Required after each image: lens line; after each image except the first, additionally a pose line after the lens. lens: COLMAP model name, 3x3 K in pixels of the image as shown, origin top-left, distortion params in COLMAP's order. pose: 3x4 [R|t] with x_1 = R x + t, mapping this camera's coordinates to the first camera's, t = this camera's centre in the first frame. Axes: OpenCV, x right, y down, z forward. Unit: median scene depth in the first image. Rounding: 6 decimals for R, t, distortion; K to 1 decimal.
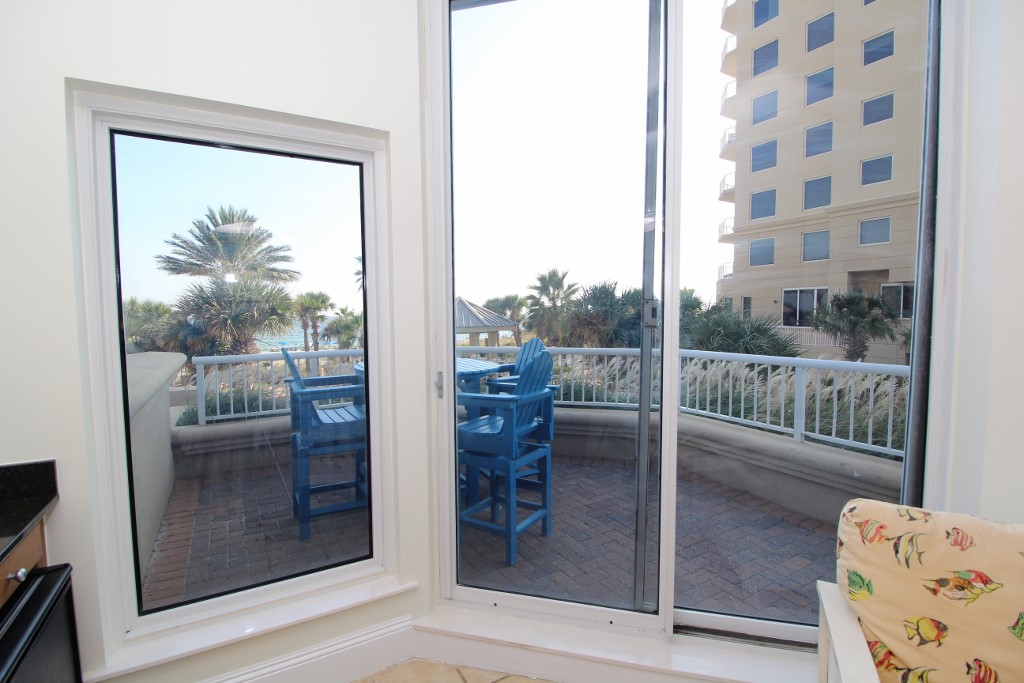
lens RADIAL K [[474.5, 0, 508.9], [0, 474.5, 344.5], [0, 0, 1]] dist [0.001579, -0.013740]
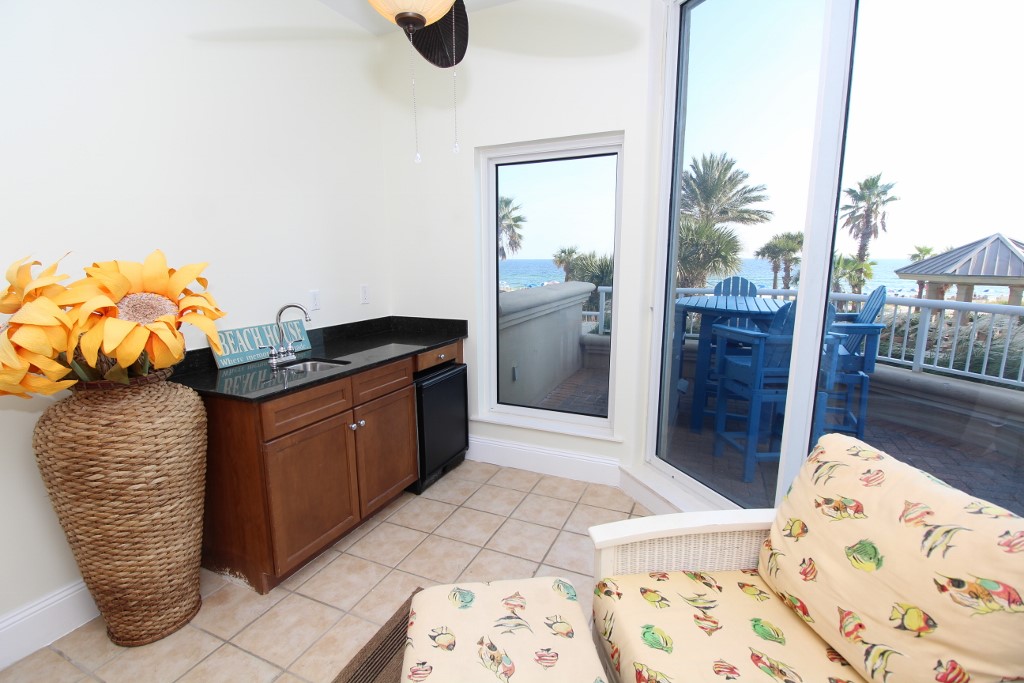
lens RADIAL K [[474.5, 0, 508.9], [0, 474.5, 344.5], [0, 0, 1]] dist [0.001579, -0.013740]
pose [[0.586038, 0.151169, -0.796057, 0.054088], [-0.053979, 0.987544, 0.147794, 0.000310], [0.808484, -0.043643, 0.586898, -0.011367]]
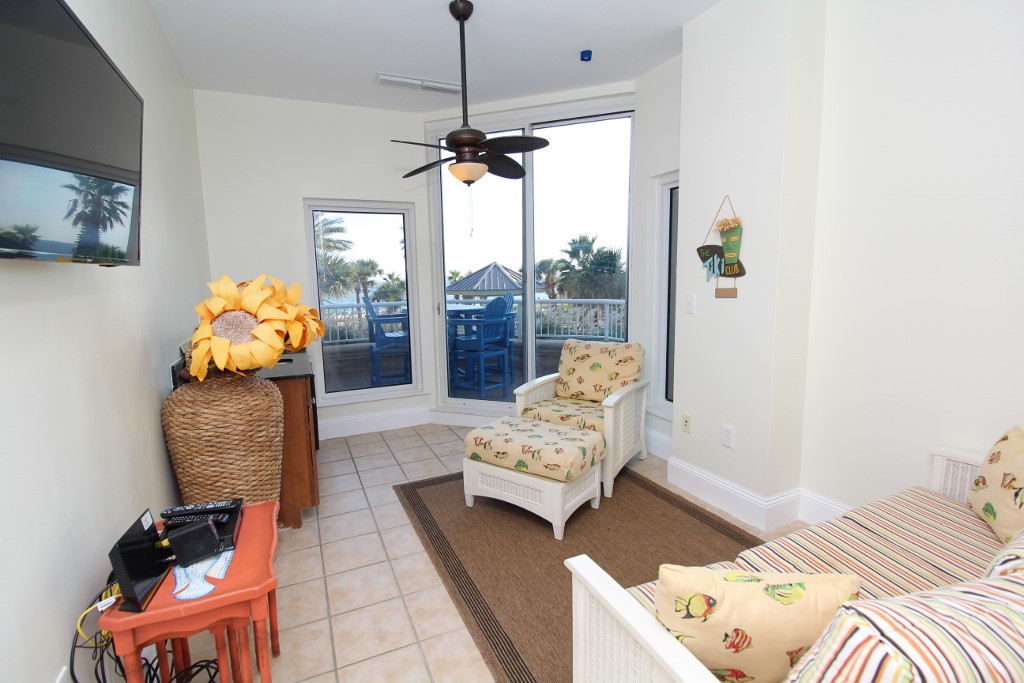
lens RADIAL K [[474.5, 0, 508.9], [0, 474.5, 344.5], [0, 0, 1]] dist [0.001579, -0.013740]
pose [[0.995760, 0.000754, -0.091982, 0.030545], [0.006218, 0.997128, 0.075485, 0.006484], [0.091774, -0.075737, 0.992895, -0.095713]]
